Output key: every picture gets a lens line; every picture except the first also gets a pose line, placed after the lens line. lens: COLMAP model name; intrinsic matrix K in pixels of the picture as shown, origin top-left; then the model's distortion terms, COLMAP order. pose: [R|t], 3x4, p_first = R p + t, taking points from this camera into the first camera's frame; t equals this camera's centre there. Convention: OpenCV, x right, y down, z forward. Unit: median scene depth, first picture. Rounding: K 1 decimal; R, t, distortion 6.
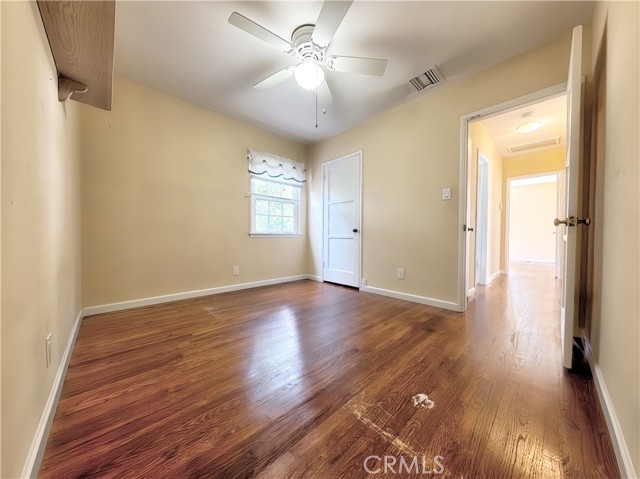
lens RADIAL K [[223.3, 0, 322.1], [0, 223.3, 241.7], [0, 0, 1]] dist [-0.000023, -0.000048]
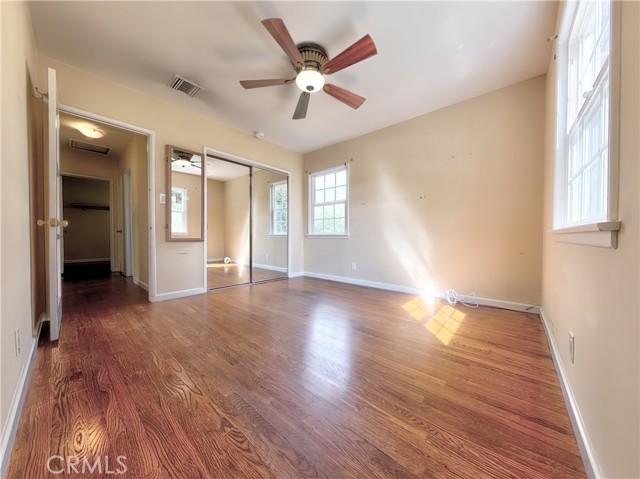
lens RADIAL K [[223.3, 0, 321.2], [0, 223.3, 239.3], [0, 0, 1]] dist [-0.000023, -0.000048]
pose [[0.089146, 0.008530, -0.995982, 0.856036], [-0.021780, 0.999741, 0.006612, -0.019318], [0.995780, 0.021103, 0.089309, 0.862327]]
